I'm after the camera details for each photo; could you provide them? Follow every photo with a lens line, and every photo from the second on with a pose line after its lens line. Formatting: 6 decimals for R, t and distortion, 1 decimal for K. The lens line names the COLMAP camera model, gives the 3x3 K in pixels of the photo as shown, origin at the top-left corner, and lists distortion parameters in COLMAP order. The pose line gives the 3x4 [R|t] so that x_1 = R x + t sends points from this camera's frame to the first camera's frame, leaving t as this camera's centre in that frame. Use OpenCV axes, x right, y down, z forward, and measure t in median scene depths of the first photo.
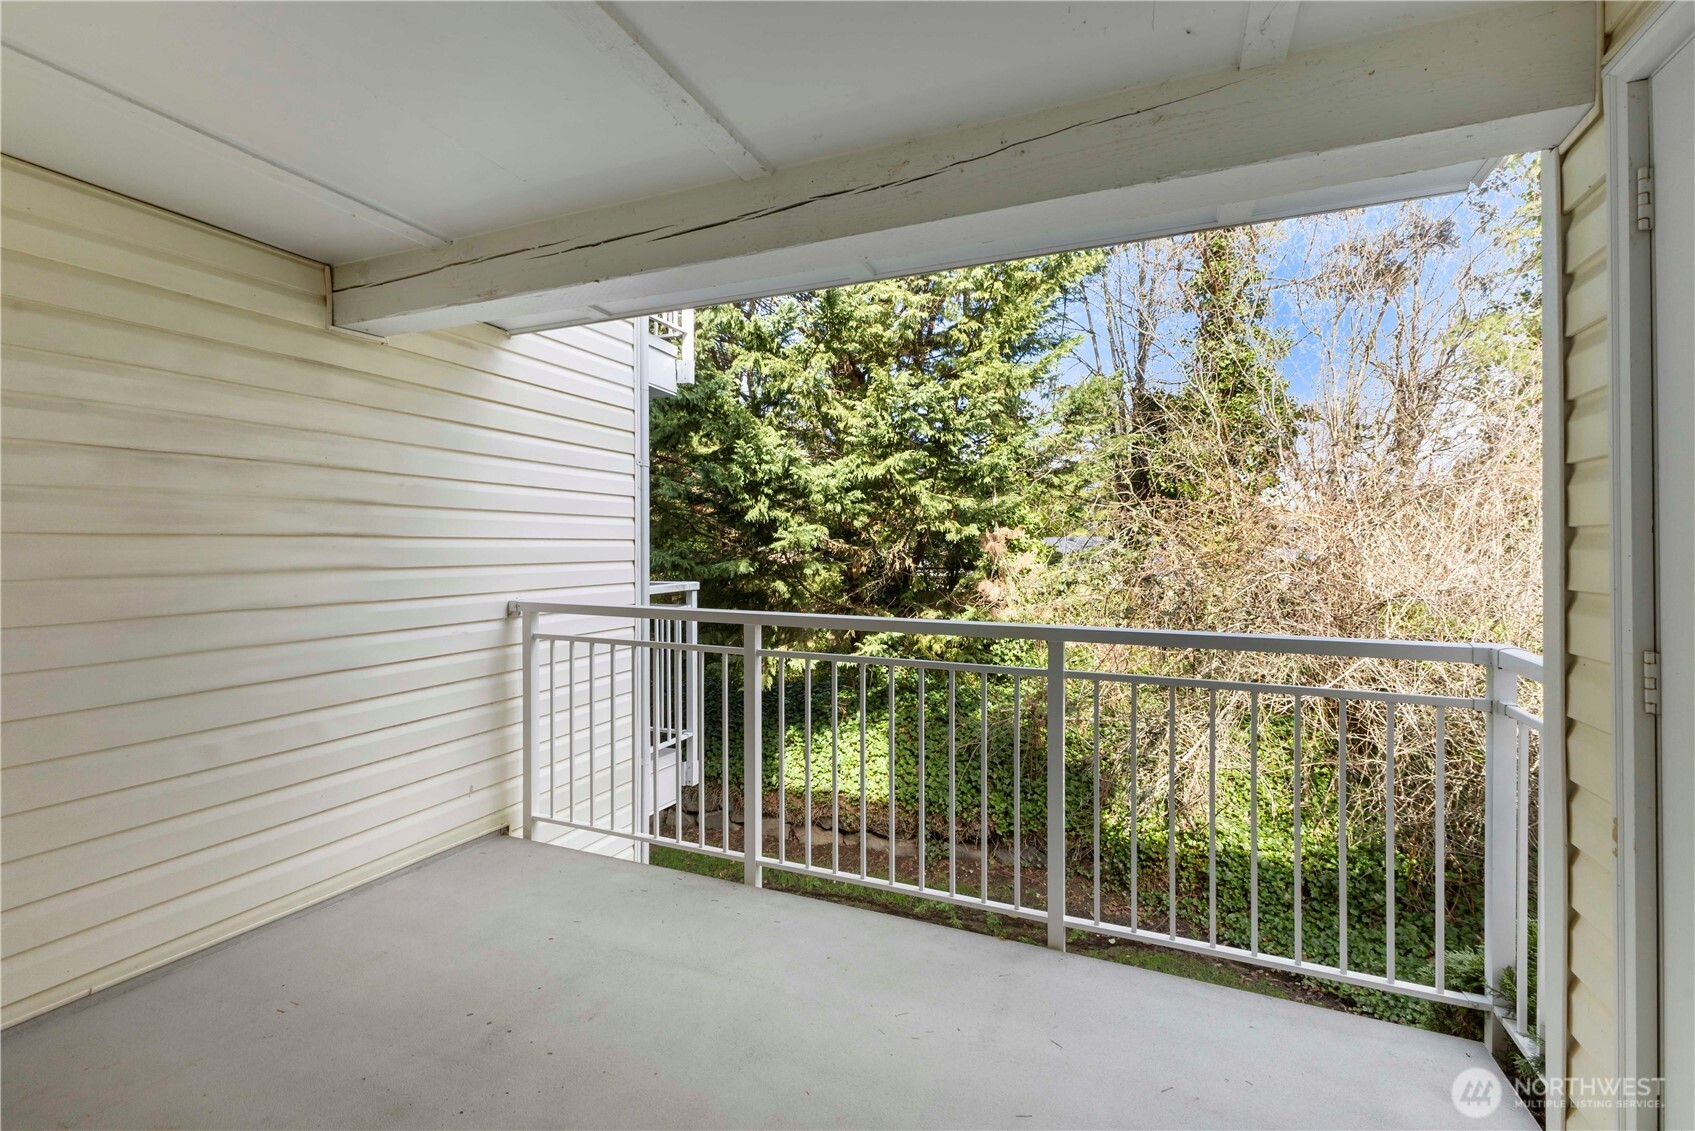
lens RADIAL K [[745.3, 0, 853.9], [0, 745.3, 537.8], [0, 0, 1]] dist [0.012680, -0.004090]
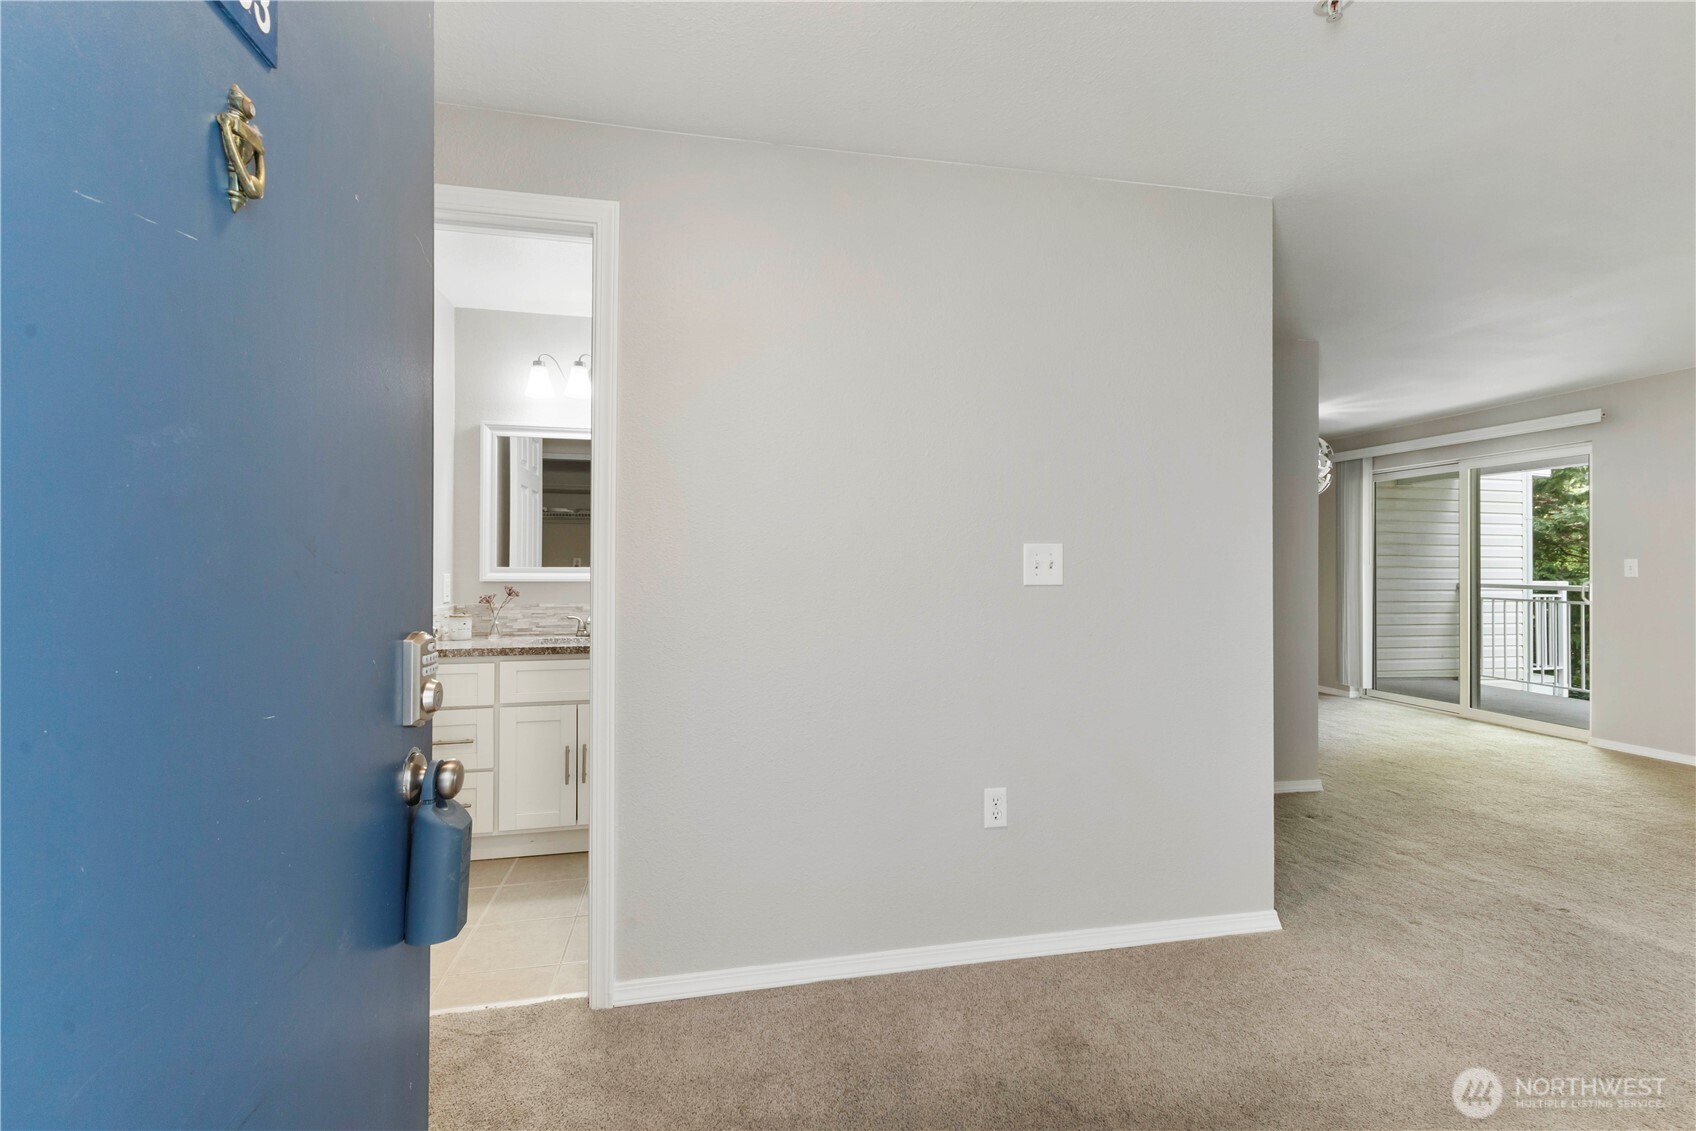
lens RADIAL K [[745.8, 0, 841.8], [0, 745.8, 573.9], [0, 0, 1]] dist [0.012680, -0.004090]
pose [[0.563151, 0.006798, -0.826326, 0.210420], [0.008517, 0.999865, 0.014030, 0.003379], [0.826310, -0.014939, 0.563018, -1.014276]]
